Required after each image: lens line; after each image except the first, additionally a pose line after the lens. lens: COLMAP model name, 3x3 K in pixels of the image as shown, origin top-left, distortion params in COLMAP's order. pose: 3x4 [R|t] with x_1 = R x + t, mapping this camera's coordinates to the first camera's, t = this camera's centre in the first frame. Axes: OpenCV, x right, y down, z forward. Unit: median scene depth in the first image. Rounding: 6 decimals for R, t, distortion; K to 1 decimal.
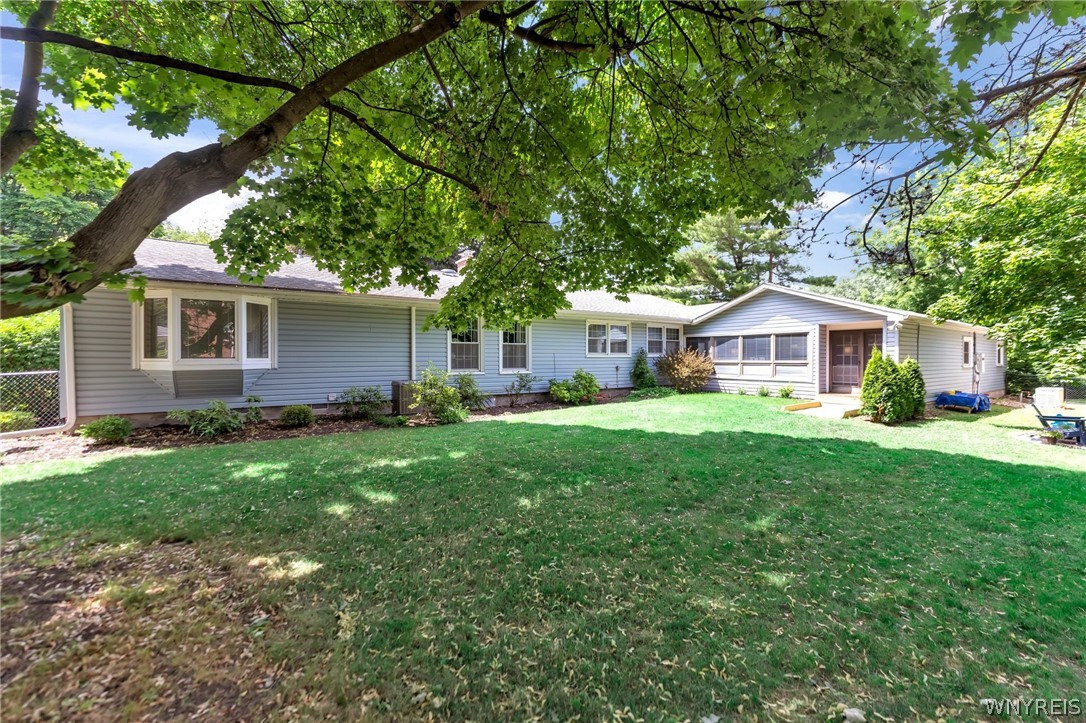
lens RADIAL K [[435.2, 0, 538.4], [0, 435.2, 362.1], [0, 0, 1]] dist [0.003502, -0.000552]
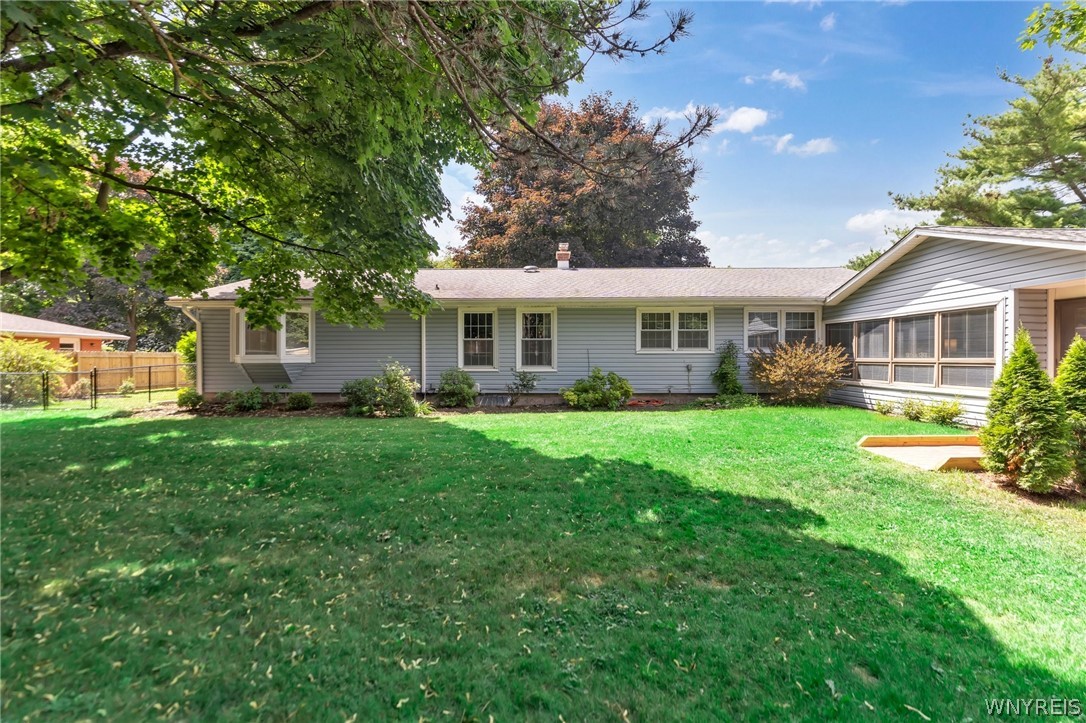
lens RADIAL K [[435.2, 0, 544.6], [0, 435.2, 359.0], [0, 0, 1]] dist [0.003502, -0.000552]
pose [[0.823852, 0.004362, -0.566789, 0.438205], [-0.007057, 0.999972, -0.002562, 0.002214], [0.566762, 0.006110, 0.823859, 0.228528]]
